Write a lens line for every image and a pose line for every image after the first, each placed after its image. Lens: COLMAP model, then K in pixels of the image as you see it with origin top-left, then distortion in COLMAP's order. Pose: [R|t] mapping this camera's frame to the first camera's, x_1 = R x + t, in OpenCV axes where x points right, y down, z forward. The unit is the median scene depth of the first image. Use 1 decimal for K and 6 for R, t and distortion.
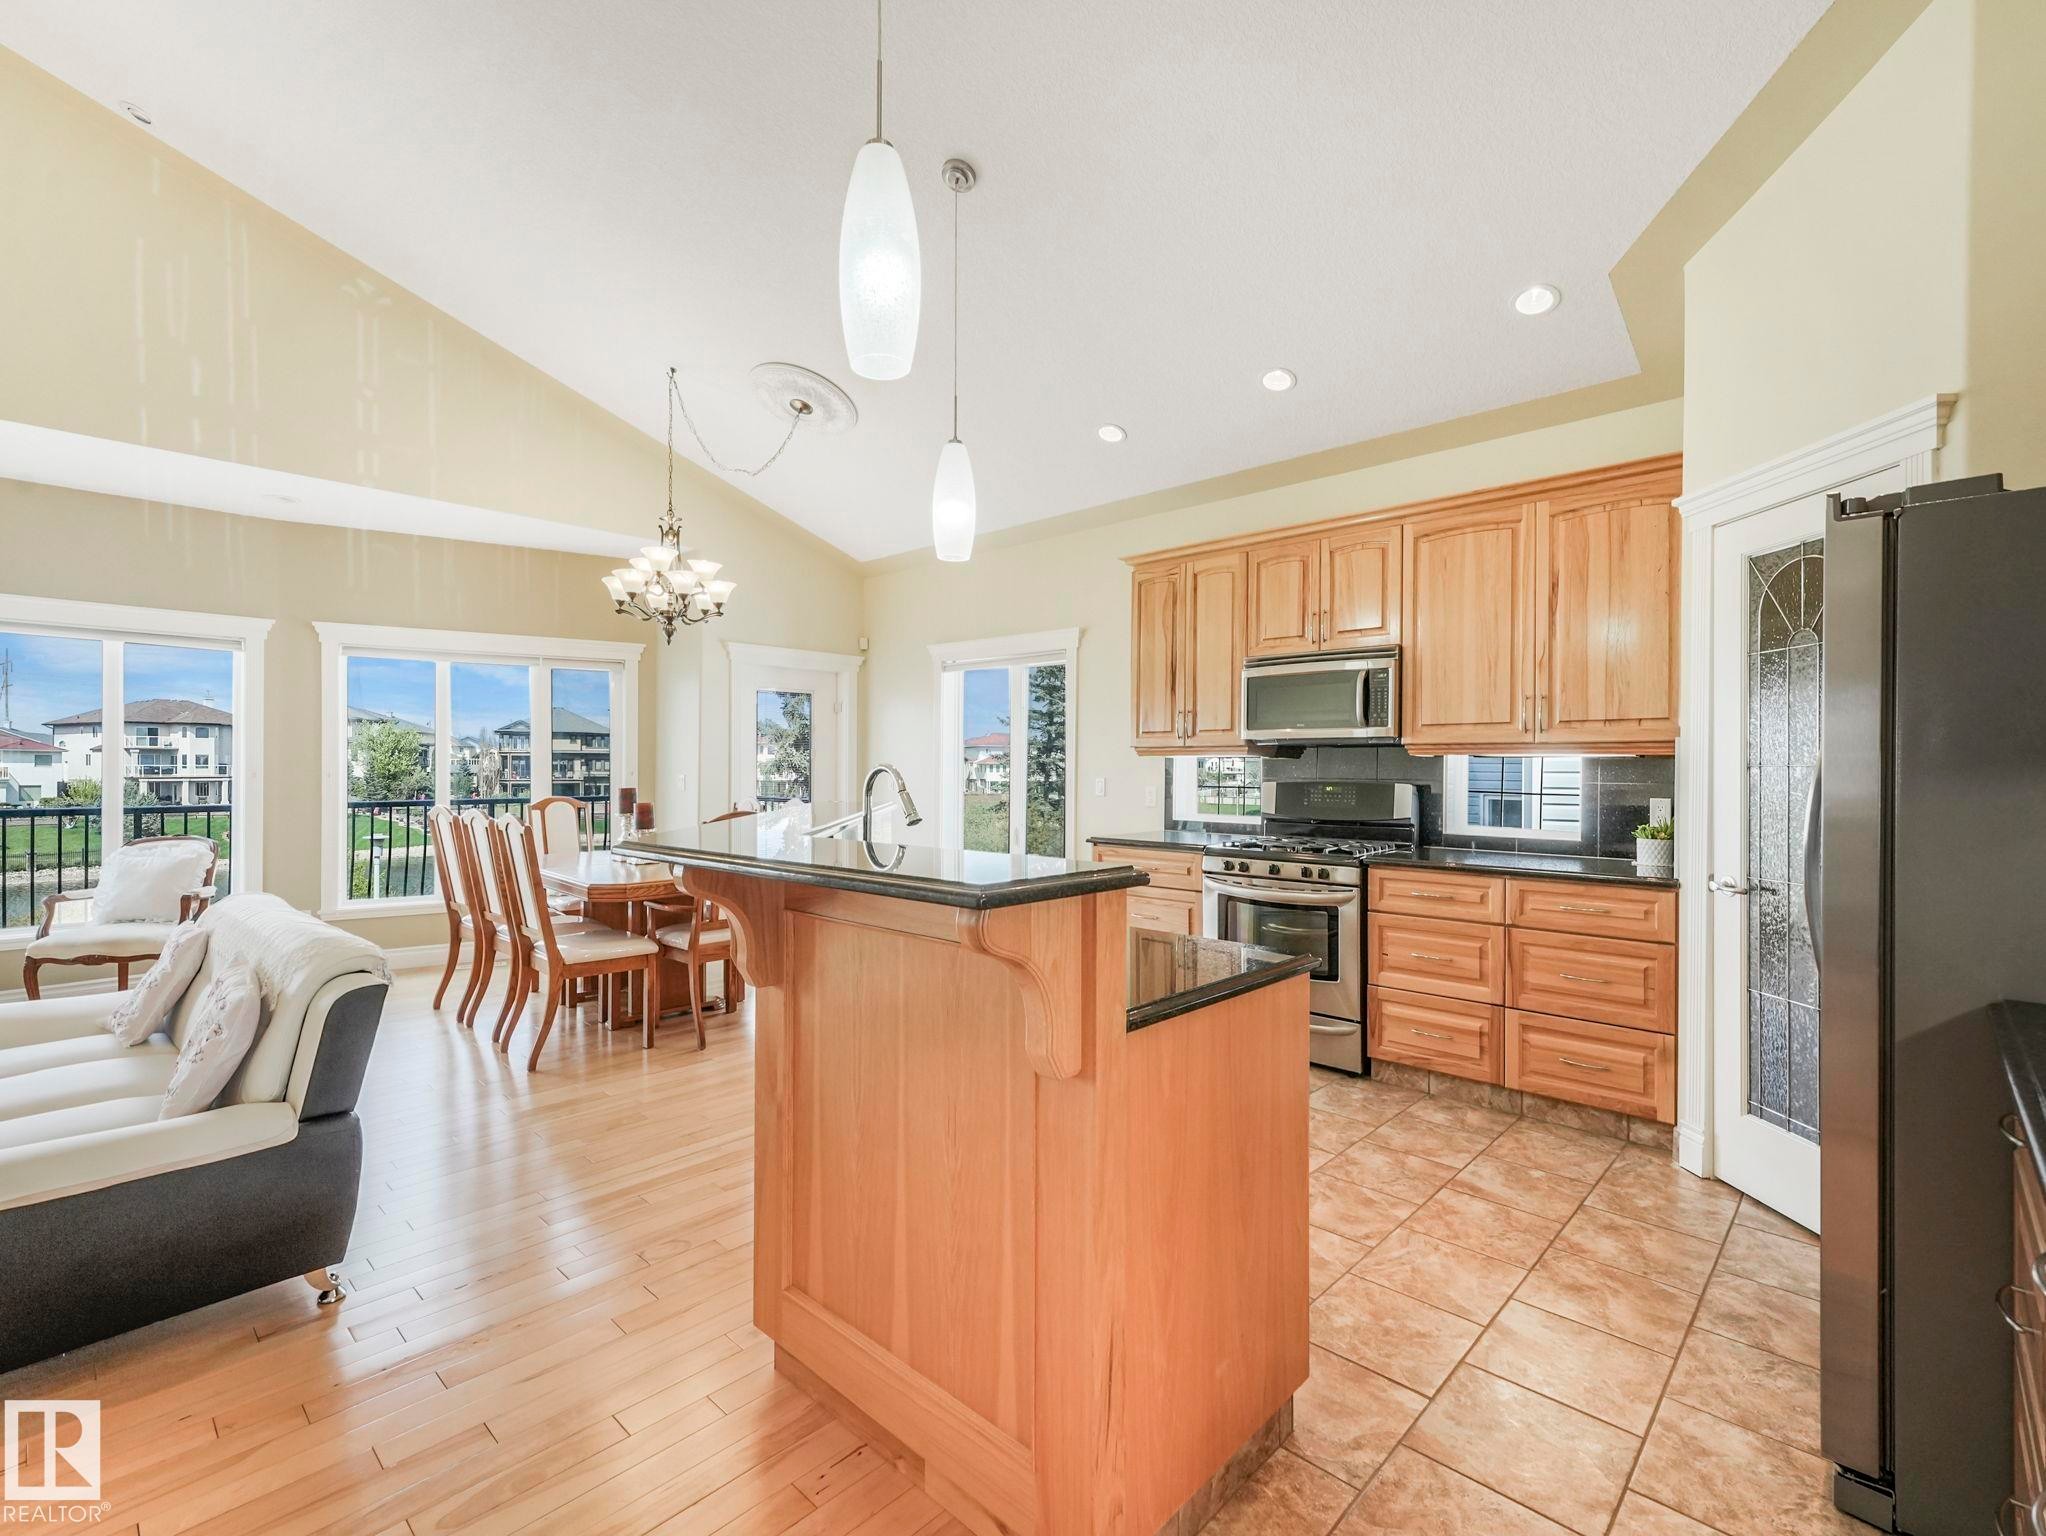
lens RADIAL K [[935.2, 0, 1022.4], [0, 935.2, 769.6], [0, 0, 1]] dist [0.007727, 0.001694]
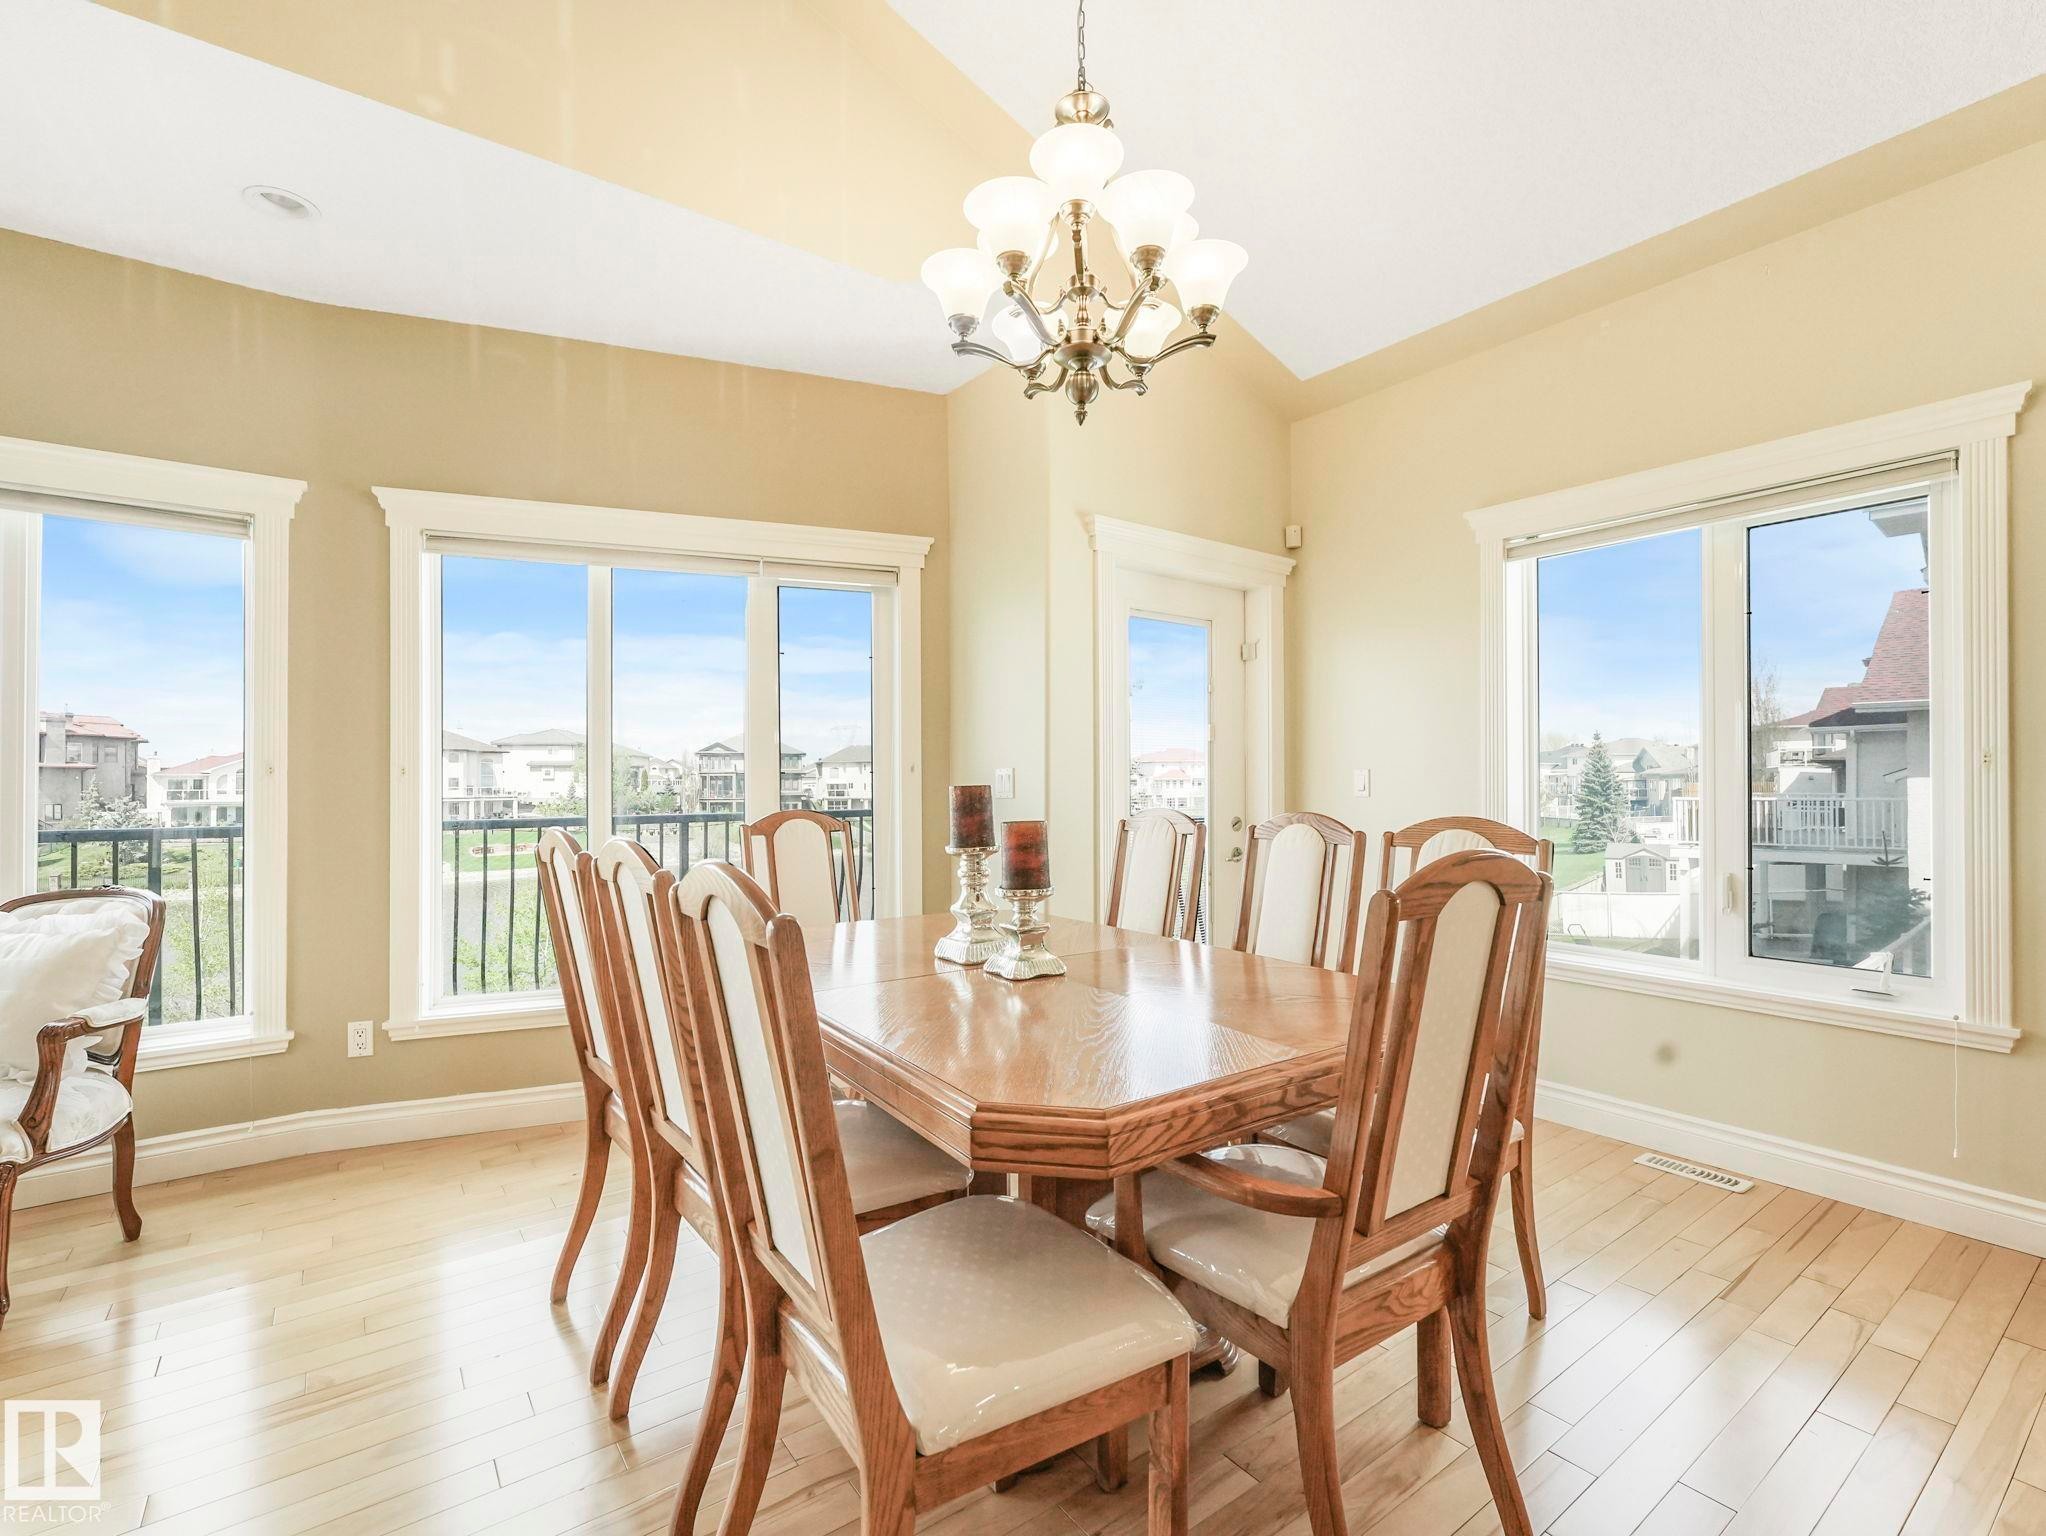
lens RADIAL K [[935.2, 0, 1020.5], [0, 935.2, 778.8], [0, 0, 1]] dist [0.007727, 0.001694]
pose [[0.984083, -0.009120, -0.177478, -0.363224], [0.007607, 0.999929, -0.009201, 0.022296], [0.177549, 0.007705, 0.984082, 0.660209]]
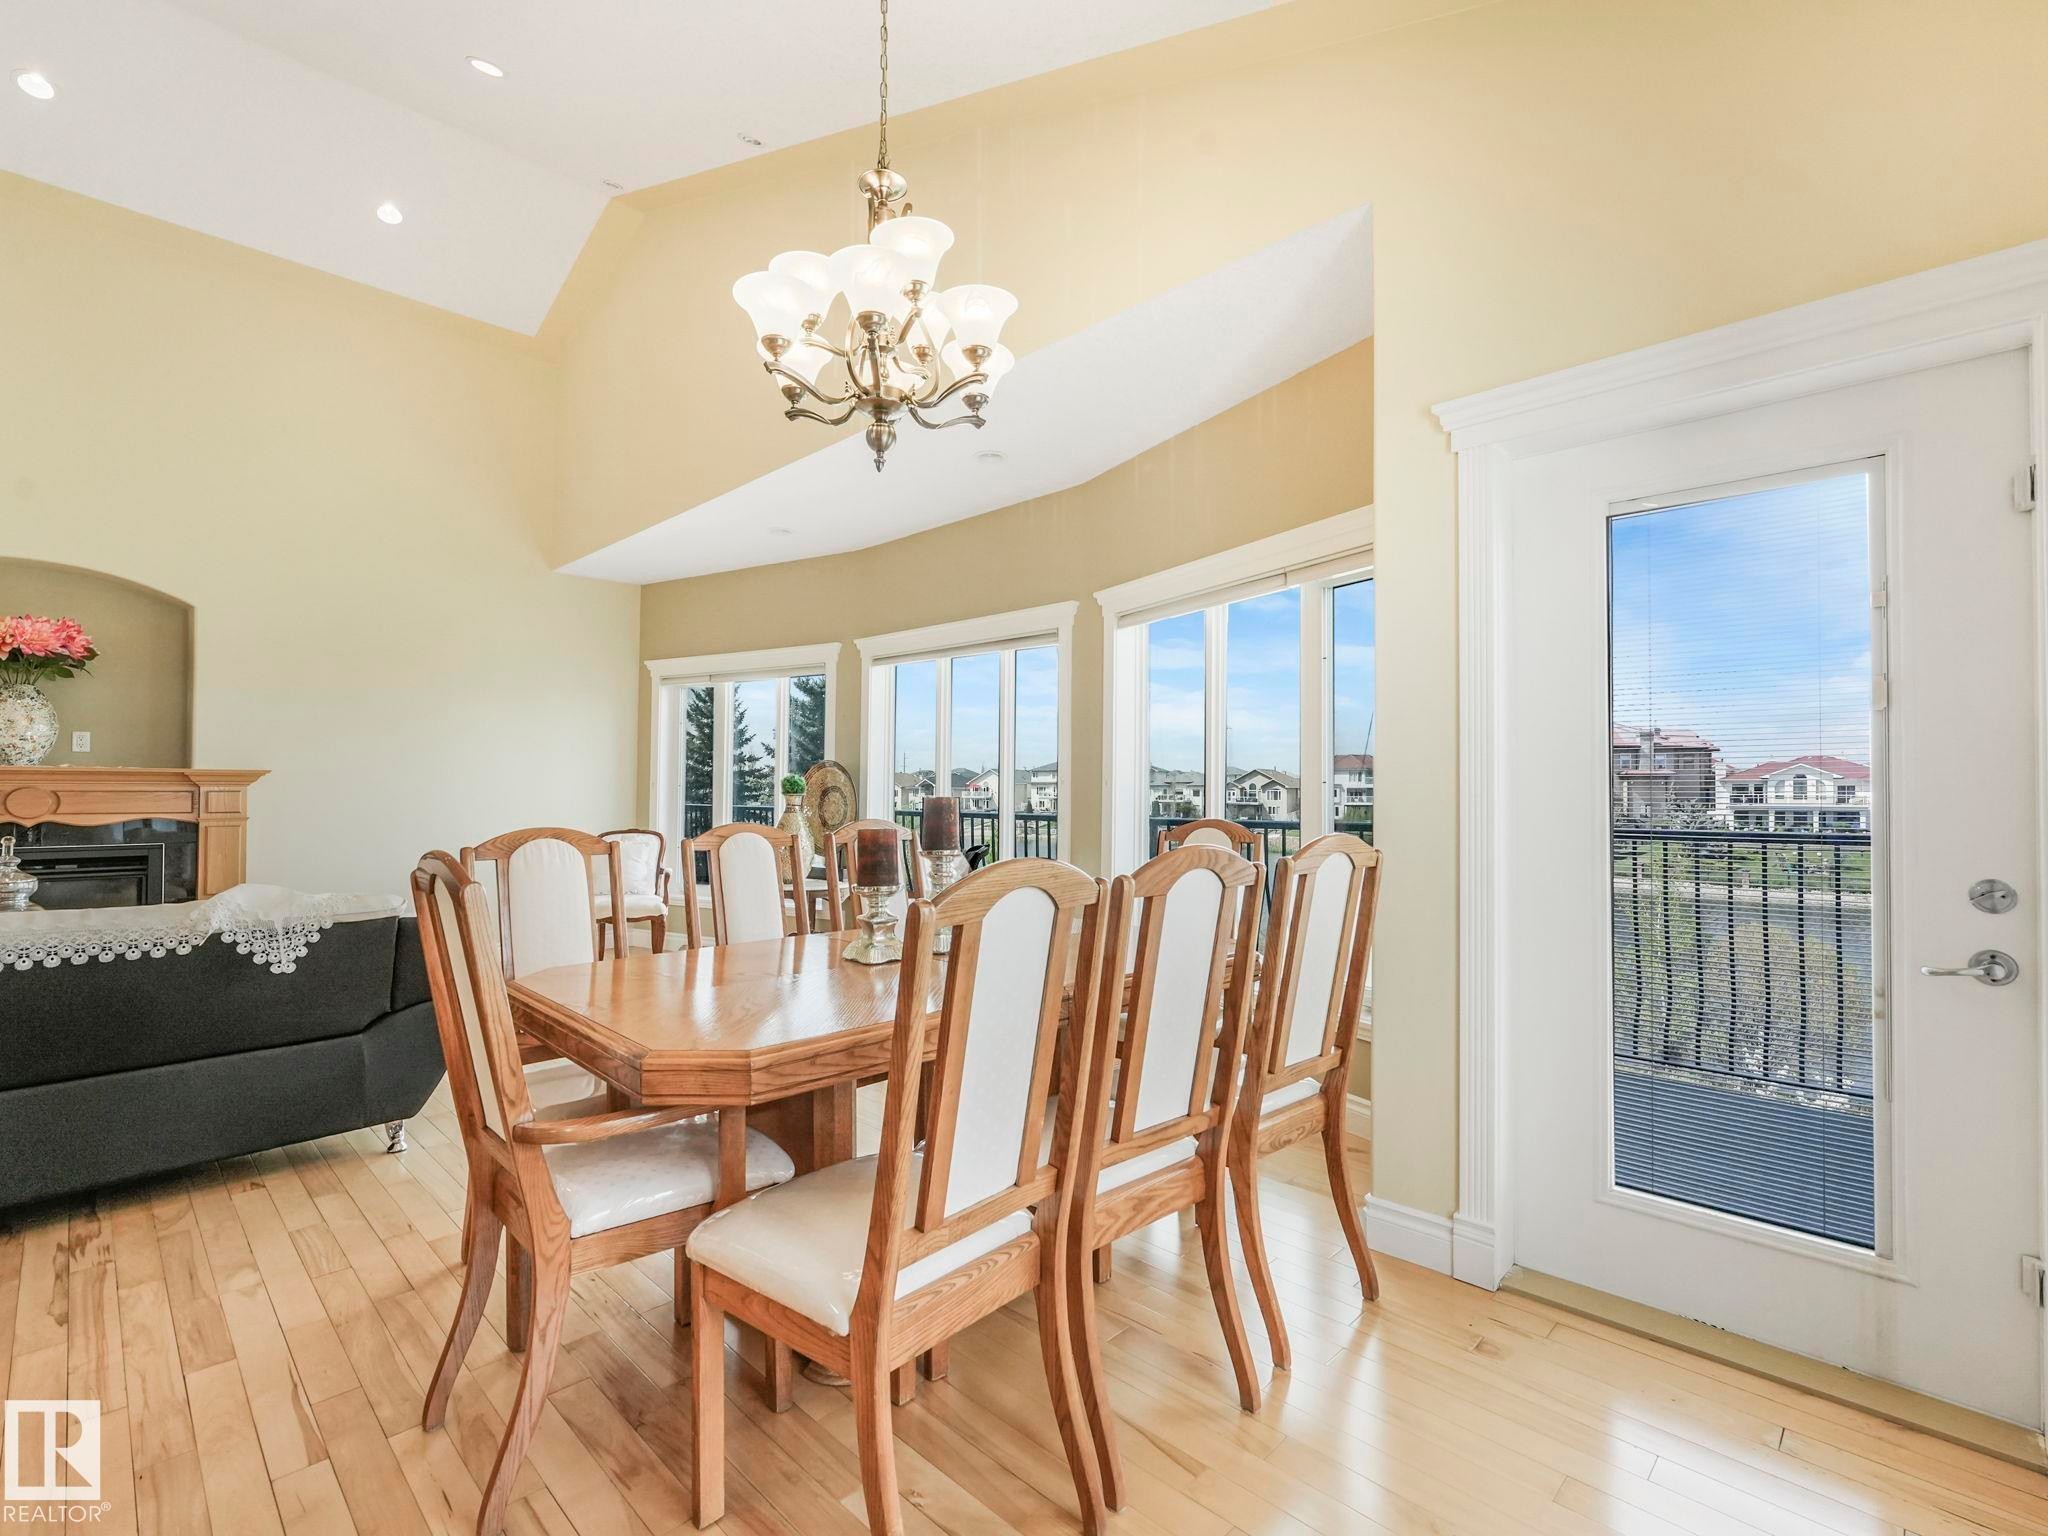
lens RADIAL K [[936.1, 0, 1030.0], [0, 936.1, 763.2], [0, 0, 1]] dist [0.007727, 0.001694]
pose [[-0.004761, -0.032896, -0.999447, 0.063560], [-0.005171, 0.999446, -0.032872, 0.020644], [0.999975, 0.005012, -0.004928, 1.166571]]
